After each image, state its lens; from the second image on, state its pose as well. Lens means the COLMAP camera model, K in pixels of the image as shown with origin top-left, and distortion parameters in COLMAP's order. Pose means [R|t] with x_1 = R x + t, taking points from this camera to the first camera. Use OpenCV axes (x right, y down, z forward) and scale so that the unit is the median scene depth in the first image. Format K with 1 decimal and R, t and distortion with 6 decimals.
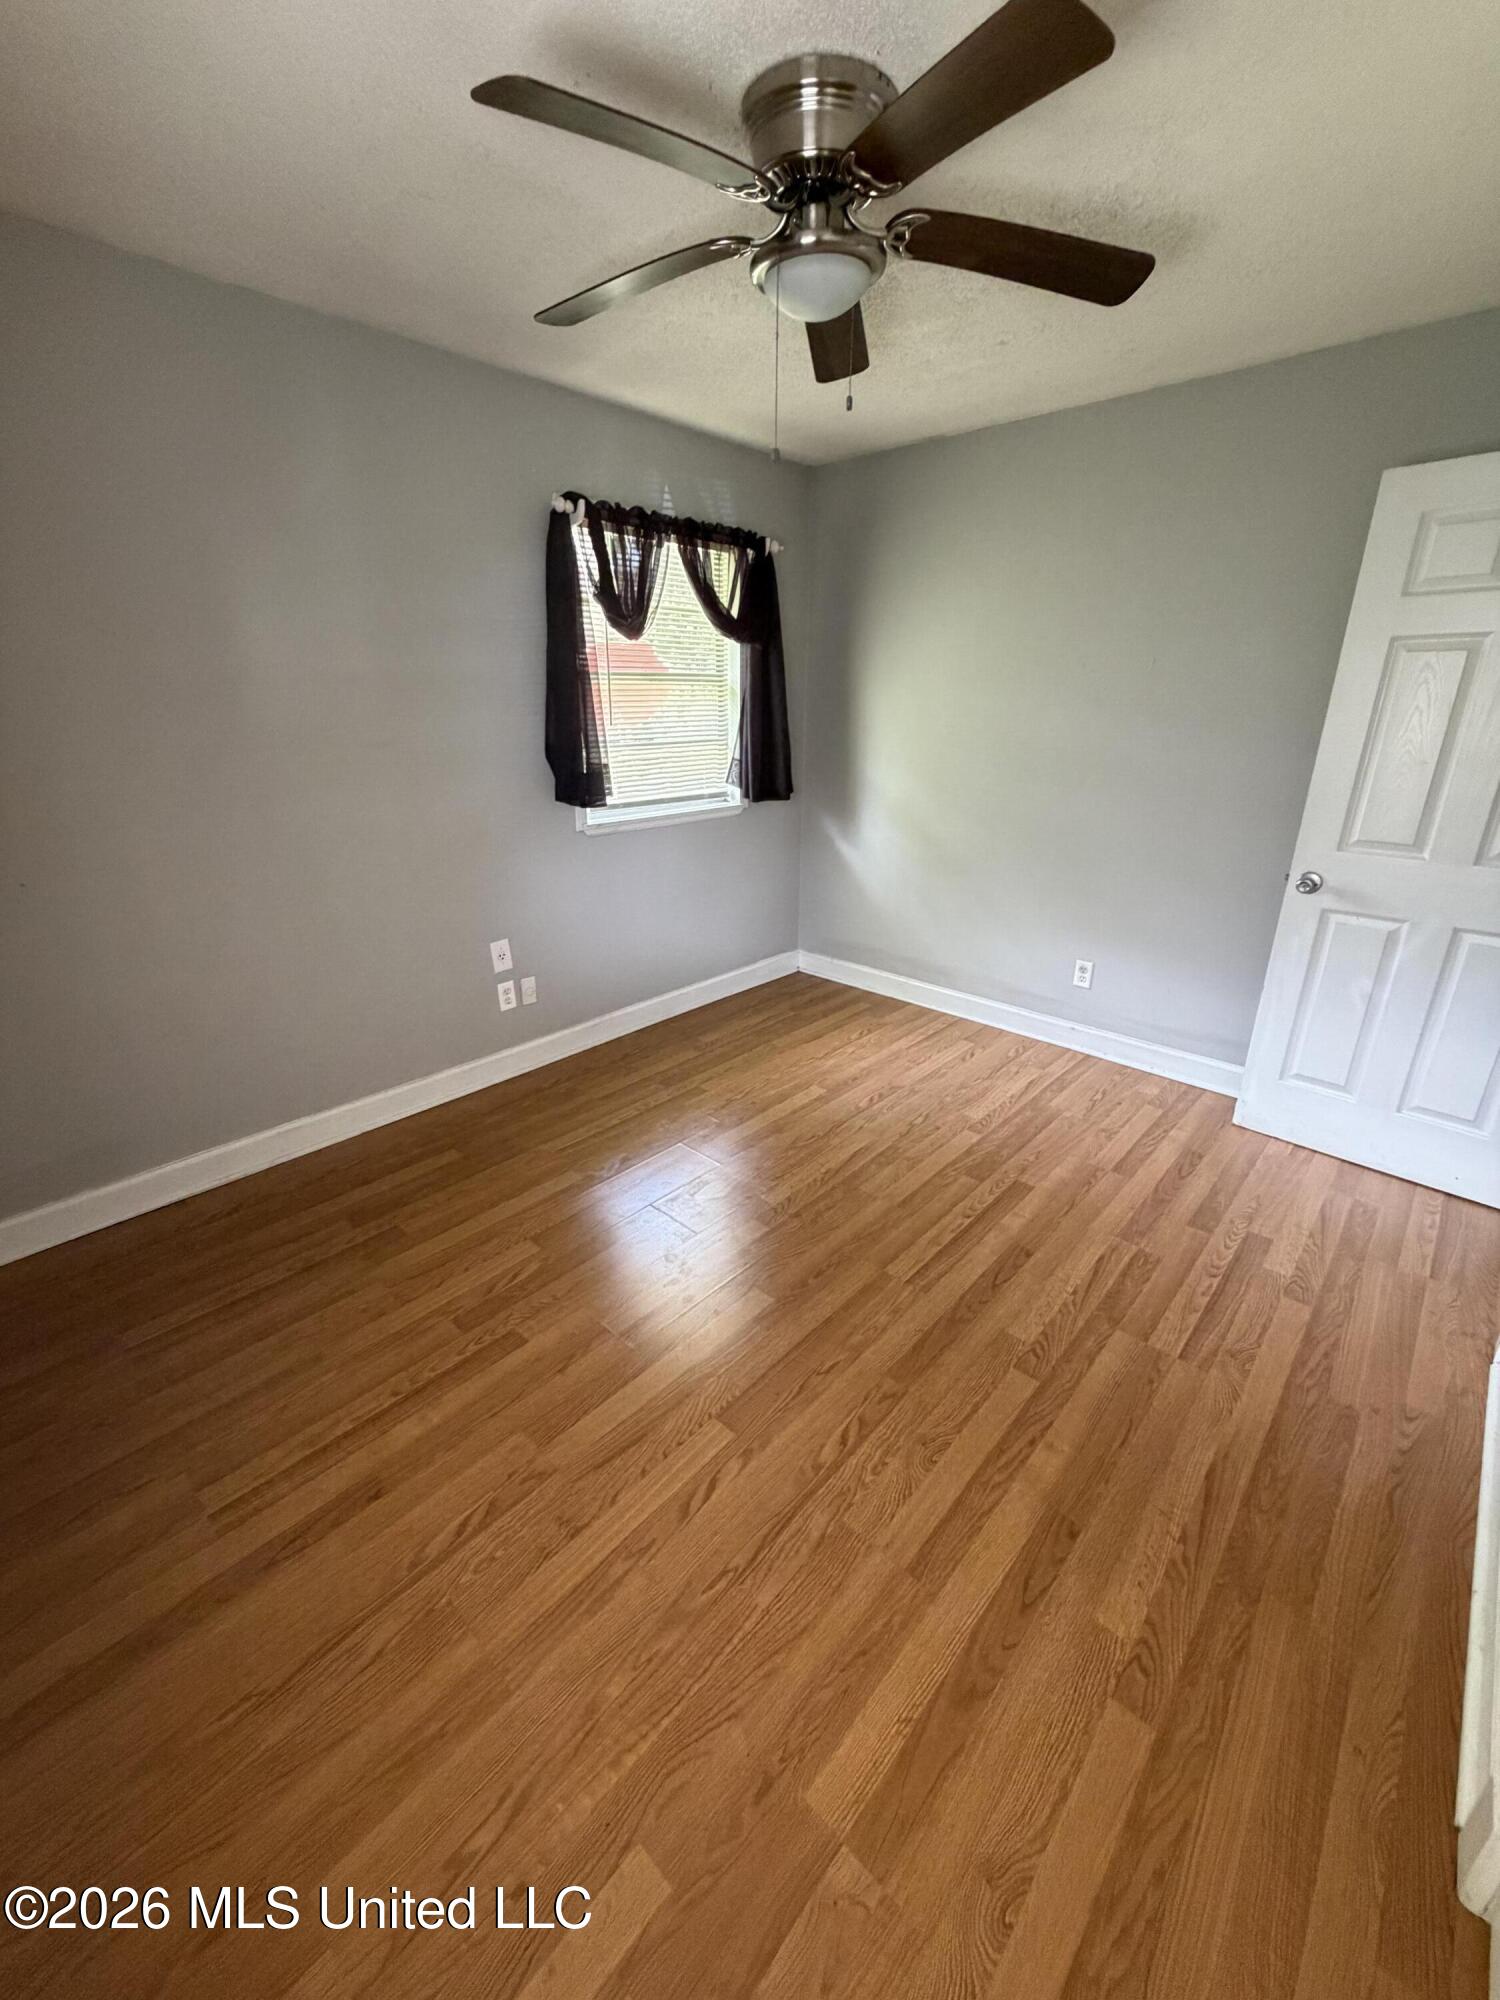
lens RADIAL K [[801.8, 0, 748.9], [0, 801.8, 999.6], [0, 0, 1]] dist [0.000403, 0.000528]
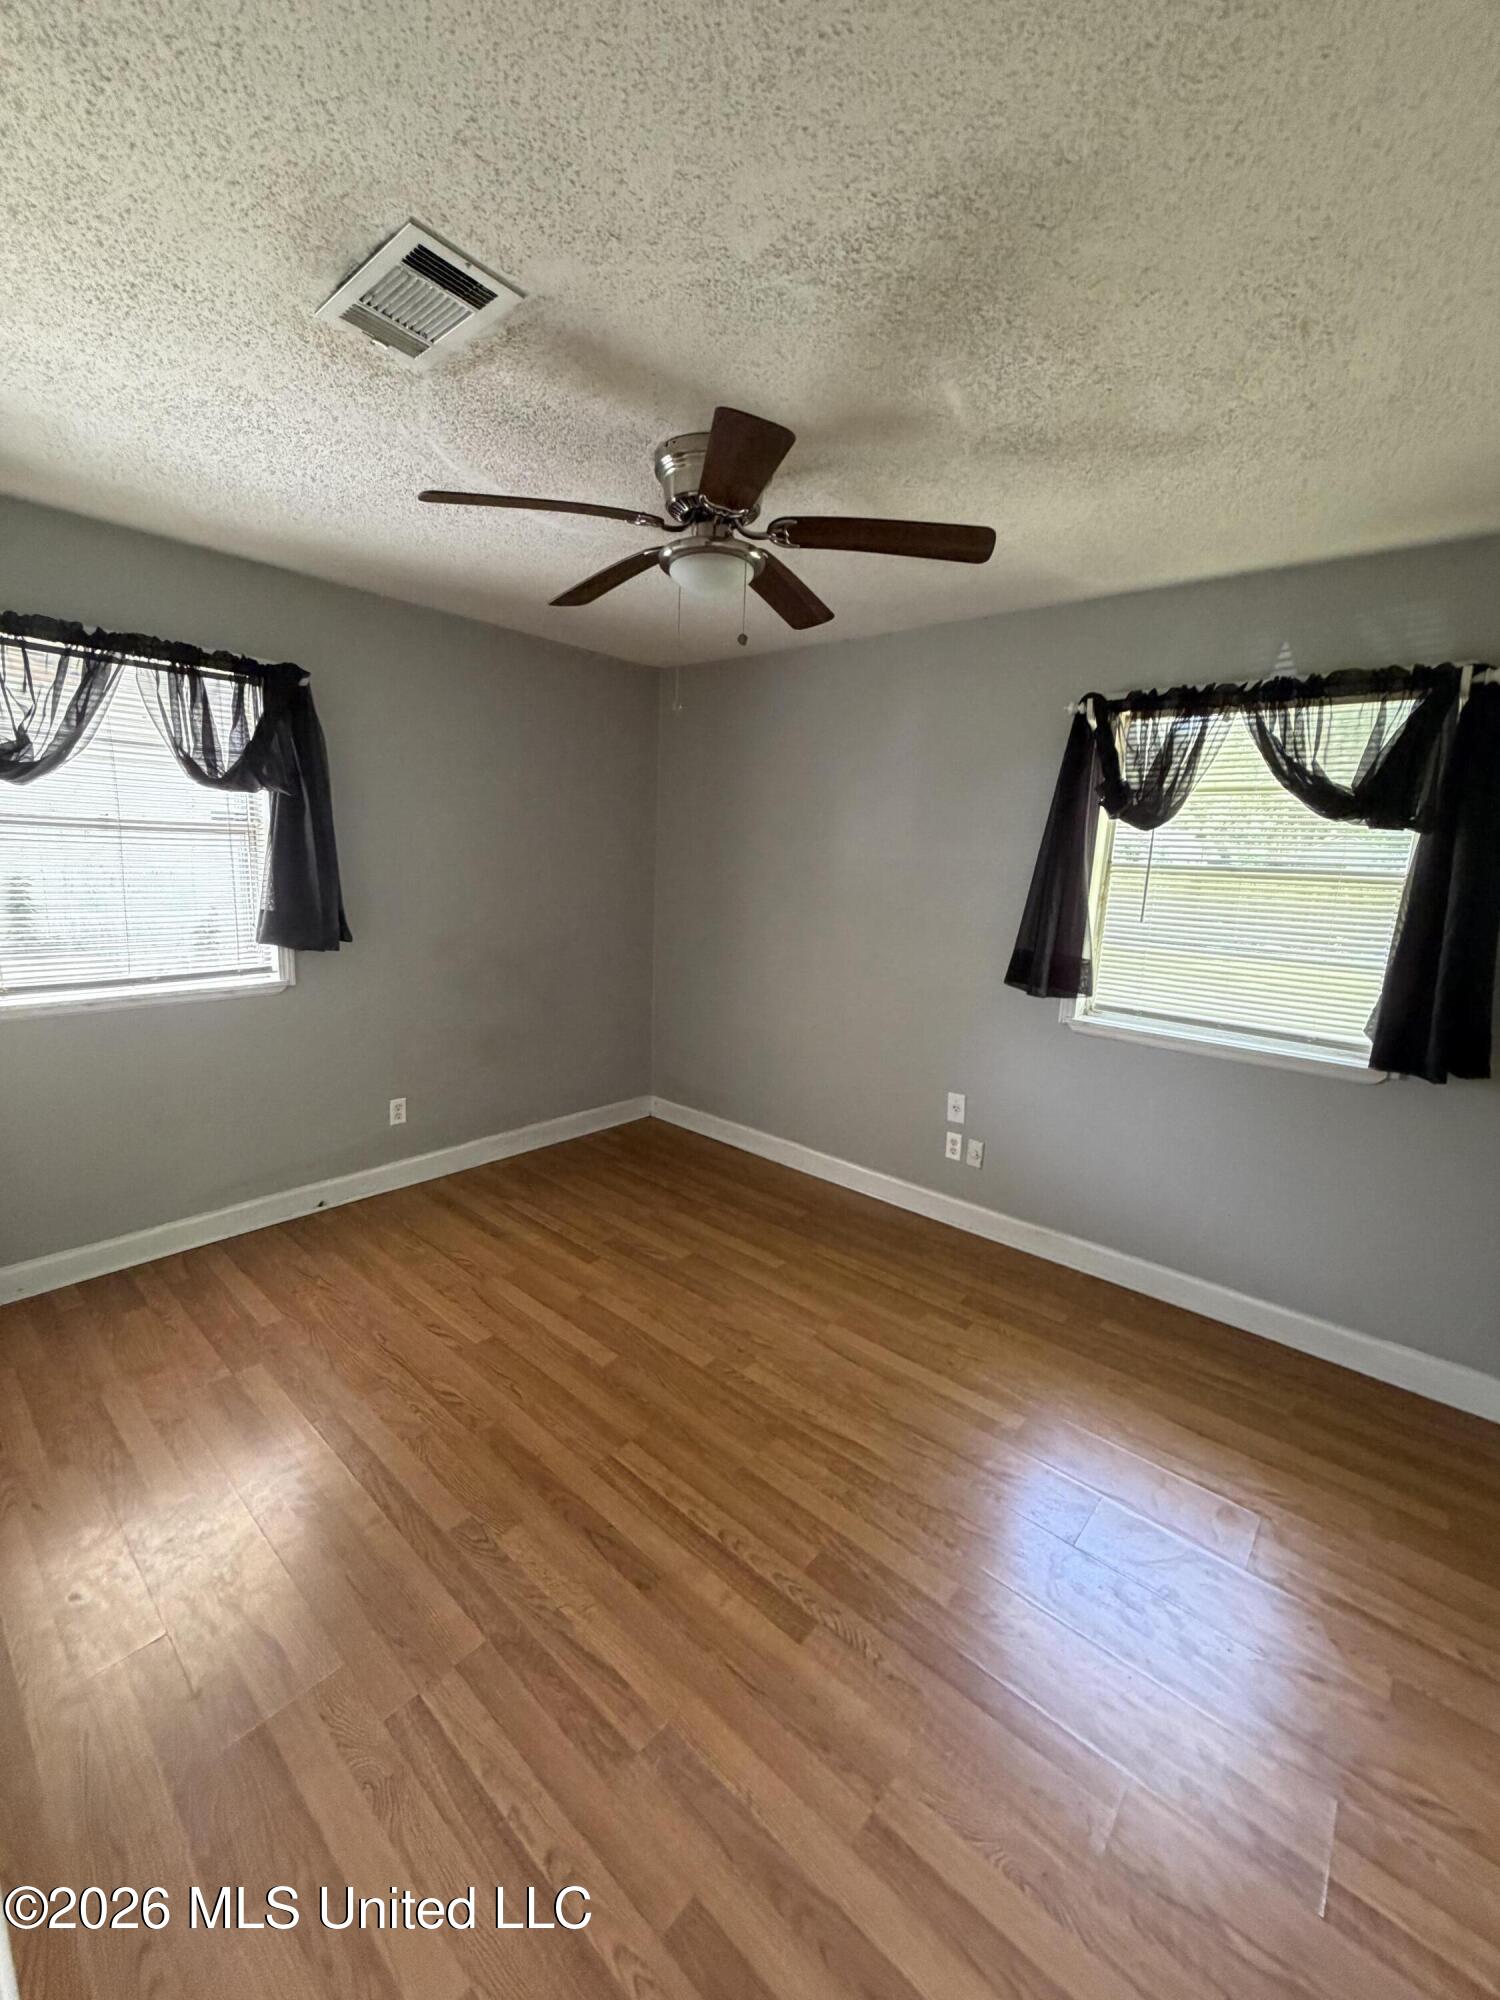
lens RADIAL K [[801.8, 0, 746.8], [0, 801.8, 996.0], [0, 0, 1]] dist [0.000403, 0.000528]
pose [[0.025890, 0.177317, -0.983813, 0.941364], [-0.392512, 0.906910, 0.153127, -0.322439], [0.919382, 0.382194, 0.093079, 0.764579]]
